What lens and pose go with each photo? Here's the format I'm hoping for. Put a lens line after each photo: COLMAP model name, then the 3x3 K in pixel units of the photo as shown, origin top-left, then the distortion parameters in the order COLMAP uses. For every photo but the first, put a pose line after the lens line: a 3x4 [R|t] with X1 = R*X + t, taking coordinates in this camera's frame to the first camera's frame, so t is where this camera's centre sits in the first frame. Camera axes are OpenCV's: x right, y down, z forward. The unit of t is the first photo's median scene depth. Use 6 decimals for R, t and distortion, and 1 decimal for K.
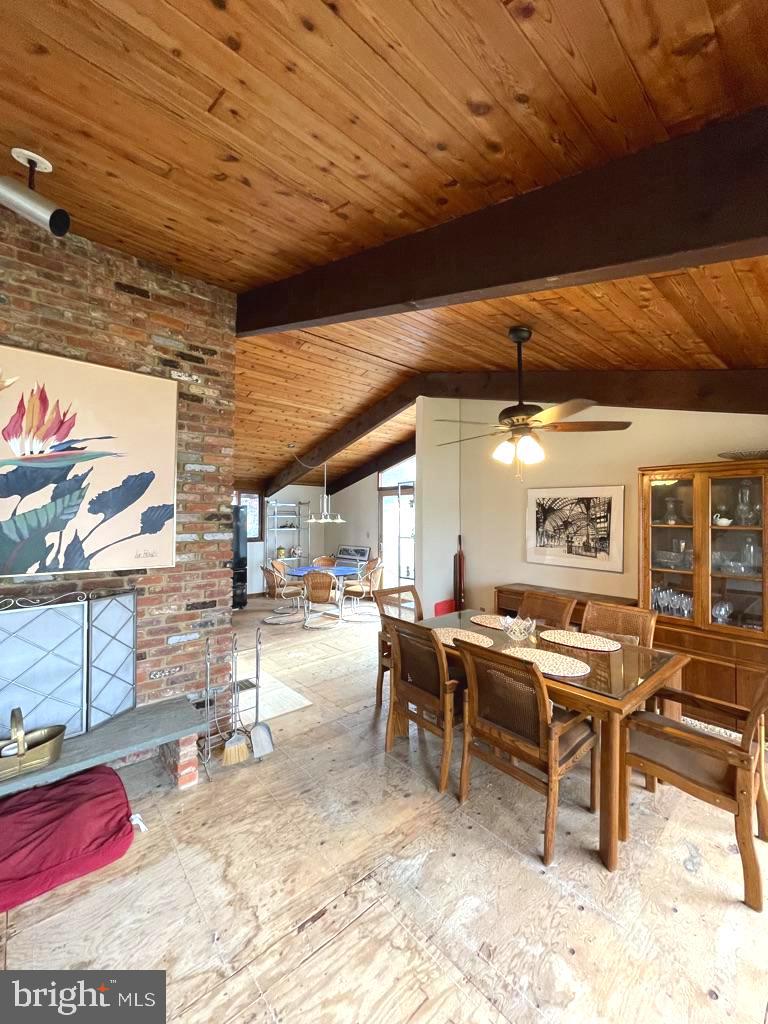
lens RADIAL K [[410.9, 0, 387.7], [0, 410.9, 510.8], [0, 0, 1]] dist [-0.007412, 0.001224]
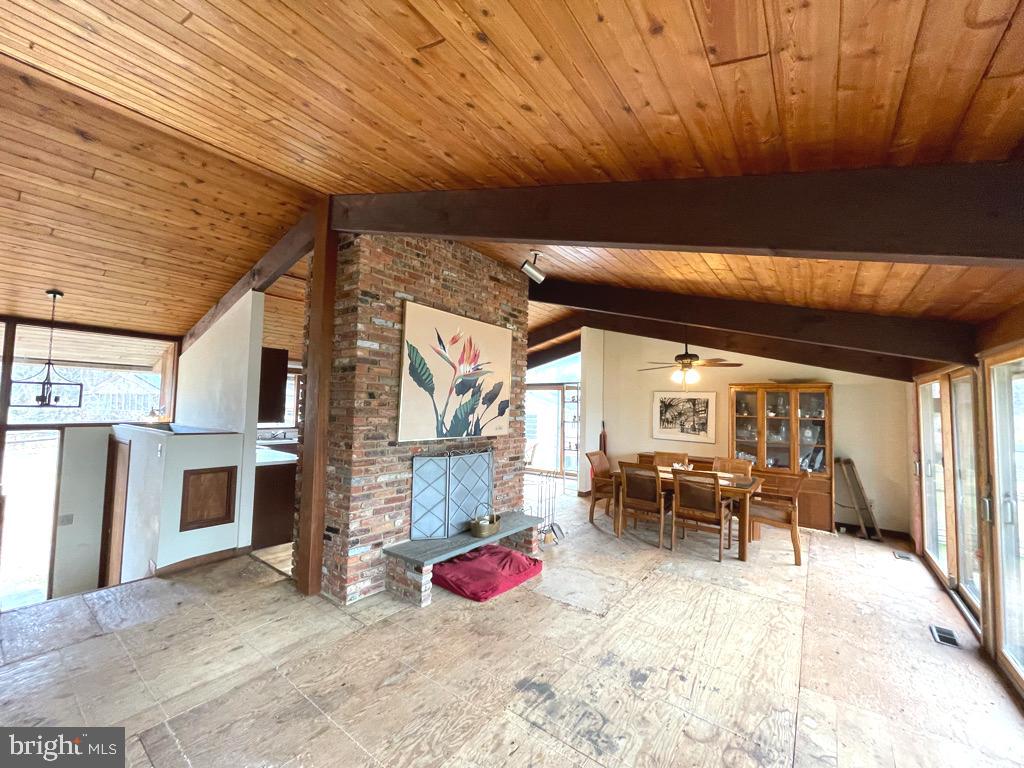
lens RADIAL K [[410.9, 0, 517.0], [0, 410.9, 381.9], [0, 0, 1]] dist [-0.007412, 0.001224]
pose [[0.978125, 0.031818, 0.205569, -0.843631], [-0.023442, 0.998798, -0.043051, -0.017100], [-0.206691, 0.037290, 0.977695, -0.722245]]
